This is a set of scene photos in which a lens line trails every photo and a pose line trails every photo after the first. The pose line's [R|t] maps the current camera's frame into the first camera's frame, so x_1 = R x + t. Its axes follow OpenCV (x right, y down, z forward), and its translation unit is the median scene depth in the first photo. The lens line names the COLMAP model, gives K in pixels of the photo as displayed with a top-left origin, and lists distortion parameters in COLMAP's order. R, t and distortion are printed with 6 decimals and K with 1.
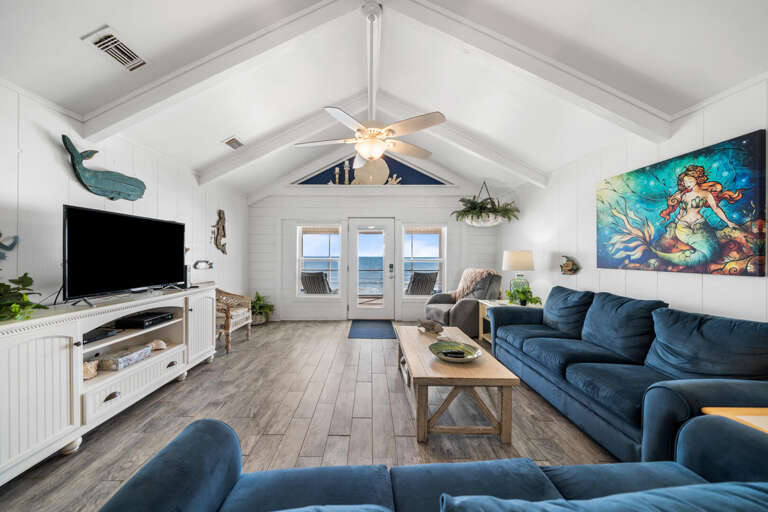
lens RADIAL K [[269.1, 0, 380.0], [0, 269.1, 255.5], [0, 0, 1]] dist [0.001613, -0.000115]
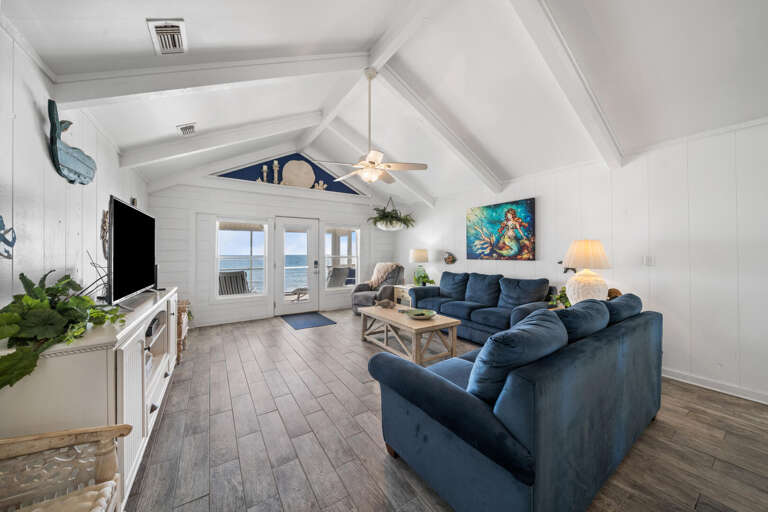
lens RADIAL K [[269.1, 0, 386.8], [0, 269.1, 254.4], [0, 0, 1]] dist [0.001613, -0.000115]
pose [[0.831271, -0.008176, 0.555807, -0.470081], [0.006576, 0.999966, 0.004874, 0.002894], [-0.555828, -0.000397, 0.831297, -0.115641]]
